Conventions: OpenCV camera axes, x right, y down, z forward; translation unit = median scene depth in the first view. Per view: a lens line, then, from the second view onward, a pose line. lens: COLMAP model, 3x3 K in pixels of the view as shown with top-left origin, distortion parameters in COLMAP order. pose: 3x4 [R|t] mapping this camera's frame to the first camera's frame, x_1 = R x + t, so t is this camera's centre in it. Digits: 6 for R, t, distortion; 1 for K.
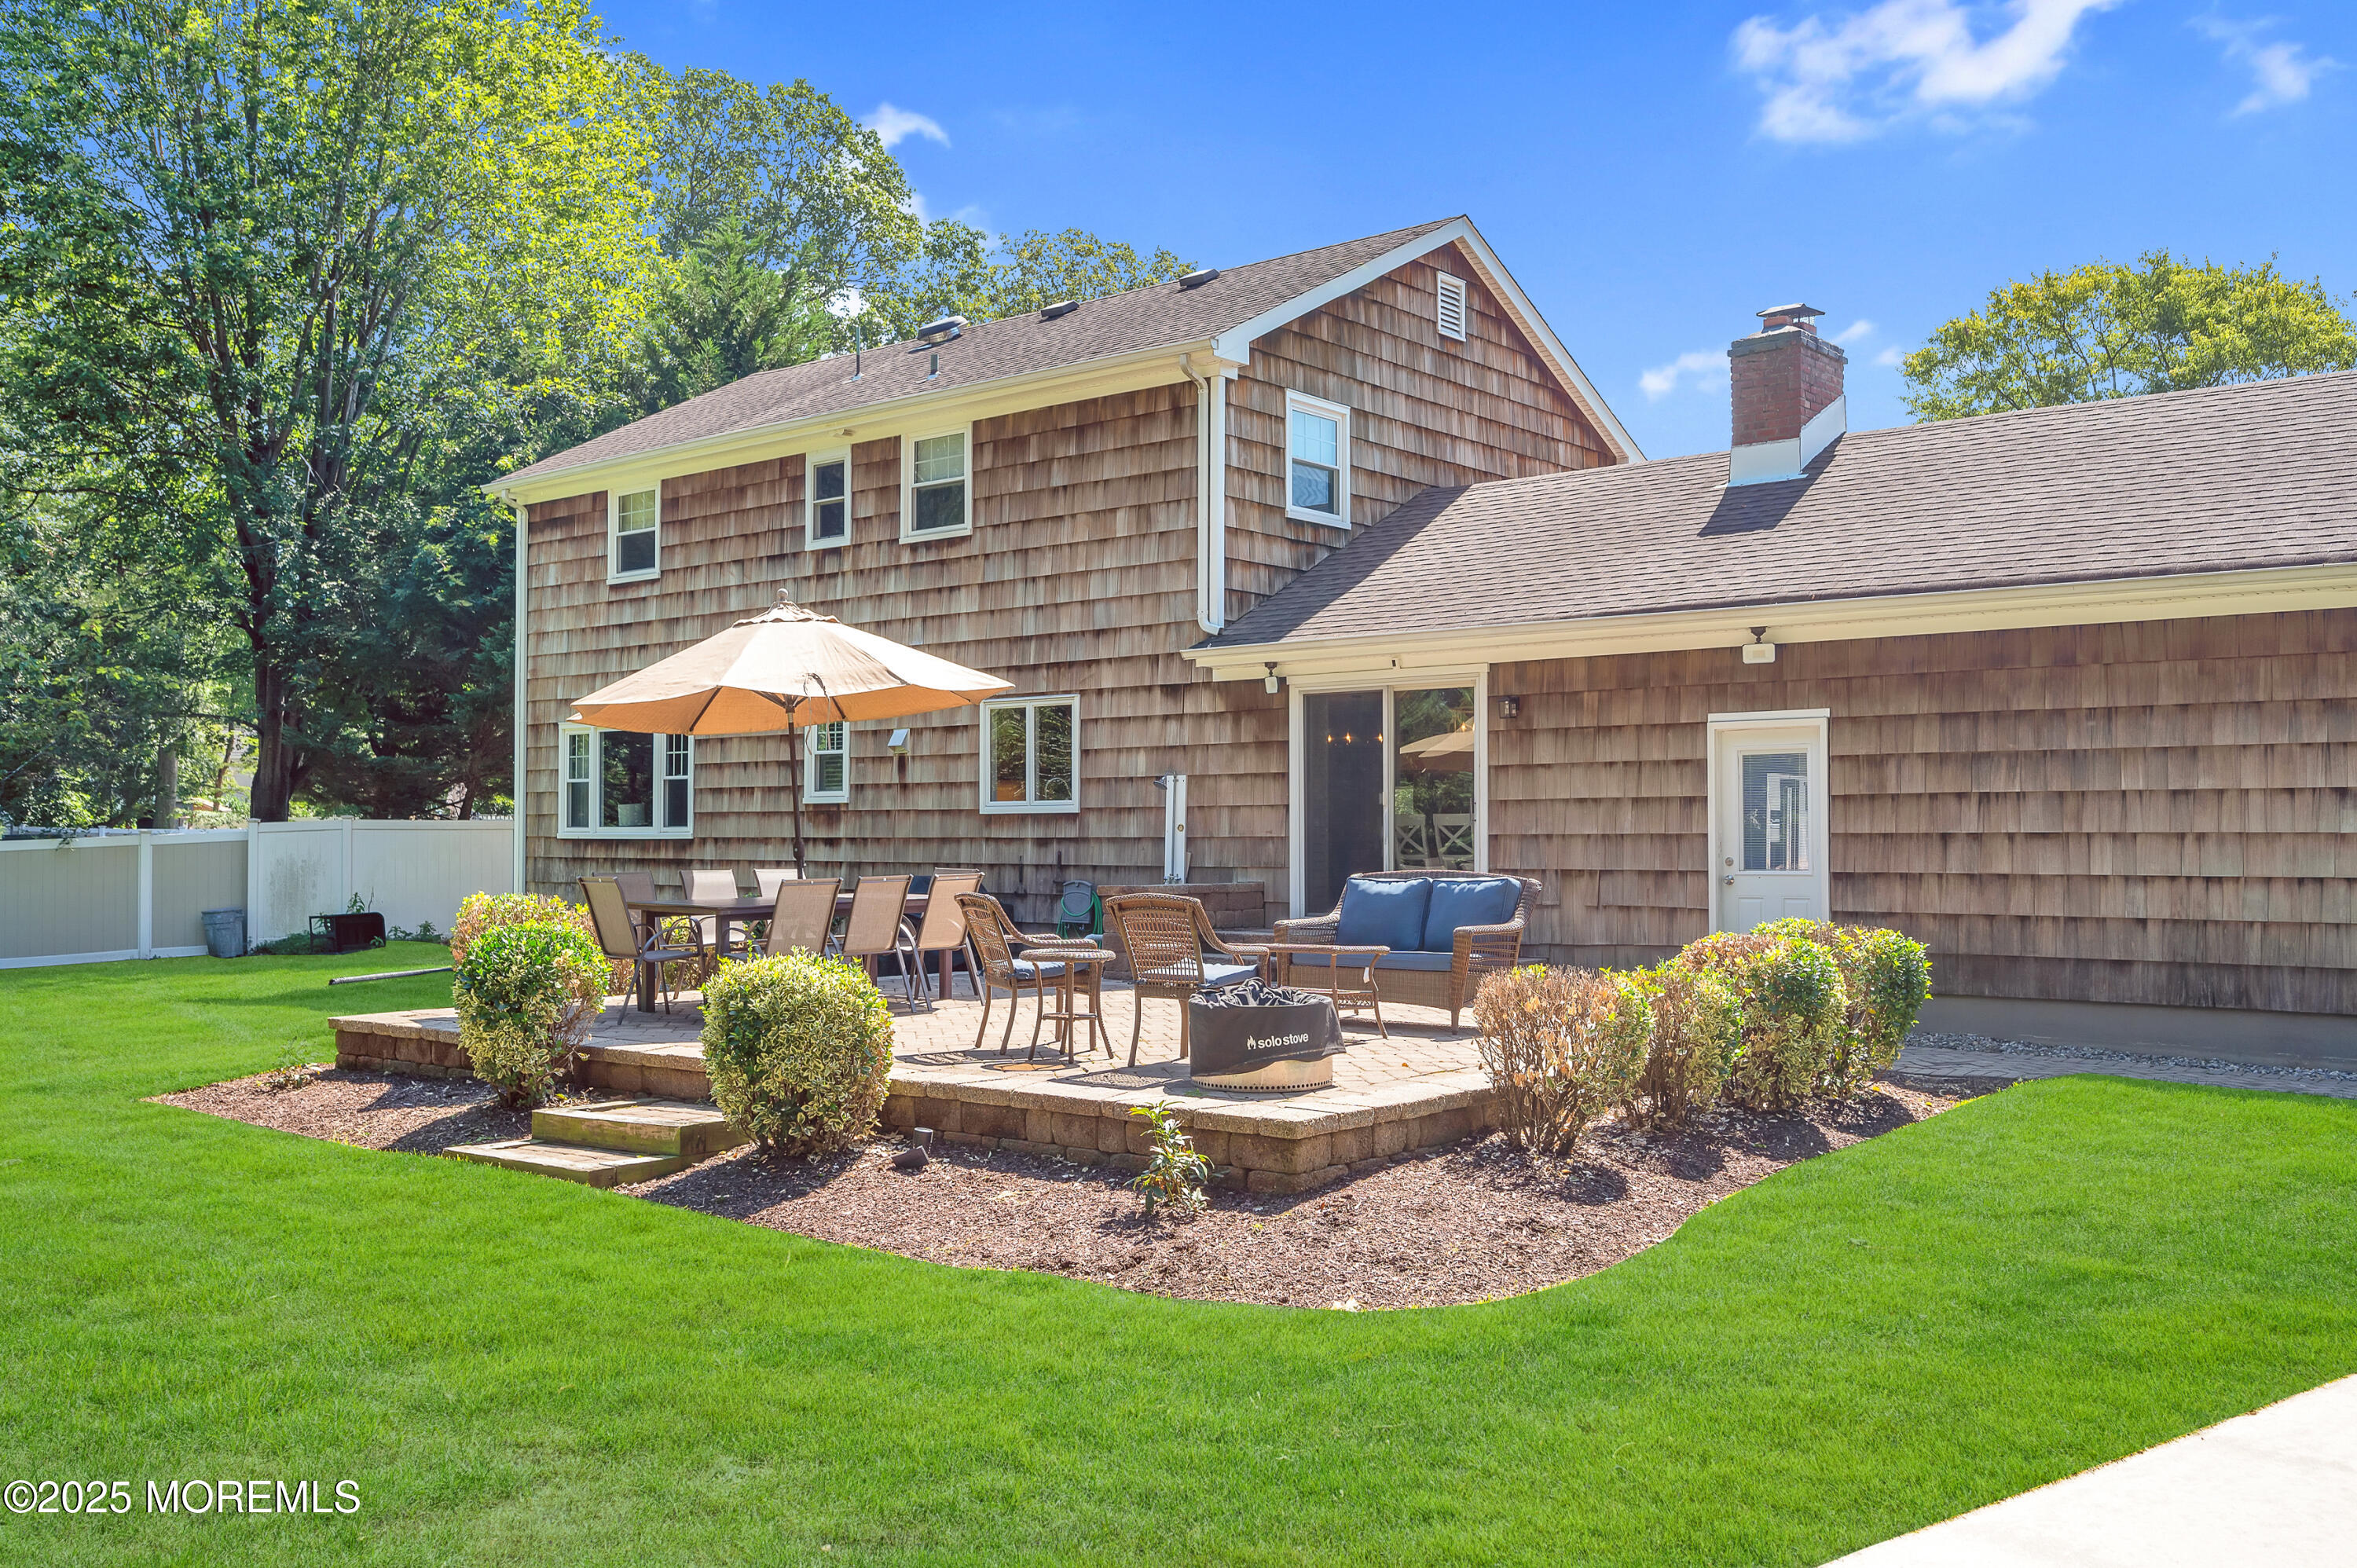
lens RADIAL K [[2072.8, 0, 1182.2], [0, 2072.8, 774.3], [0, 0, 1]] dist [0.042383, 0.001695]
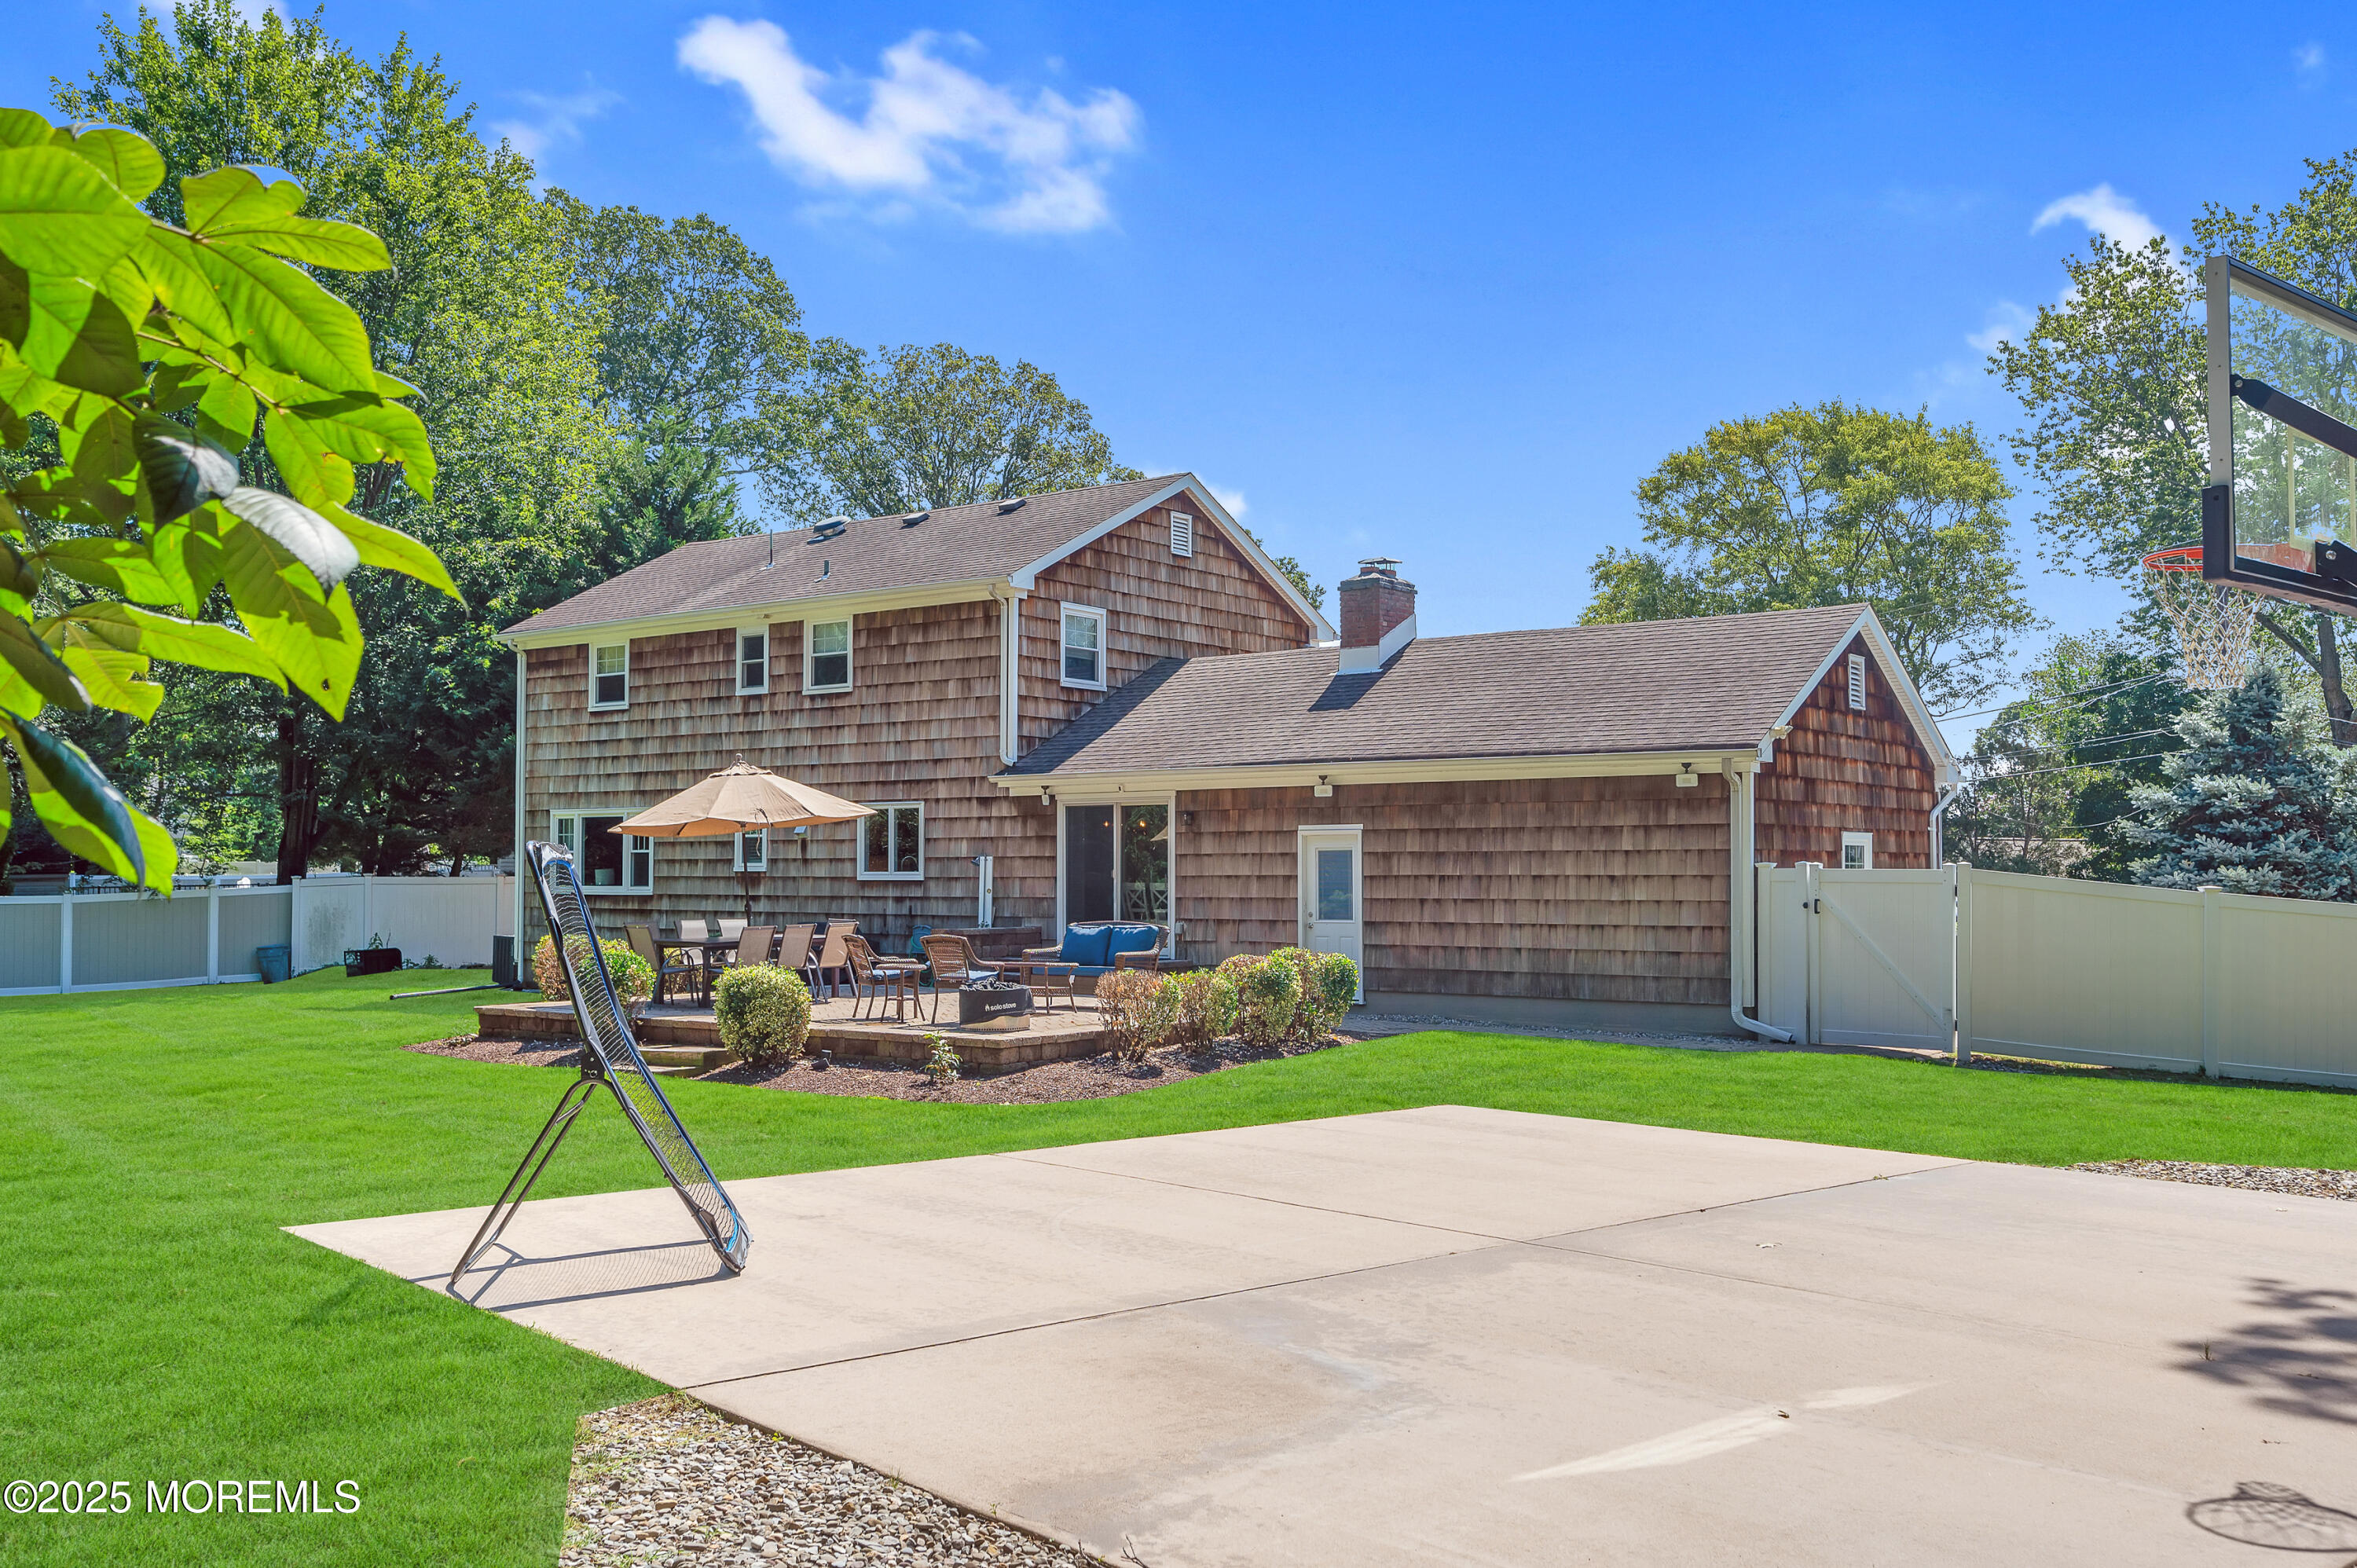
lens RADIAL K [[2072.8, 0, 1166.6], [0, 2072.8, 799.9], [0, 0, 1]] dist [0.042383, 0.001695]
pose [[0.998794, 0.002755, 0.049010, 0.052909], [-0.002482, 0.999981, -0.005626, -0.031704], [-0.049025, 0.005498, 0.998782, -0.515427]]
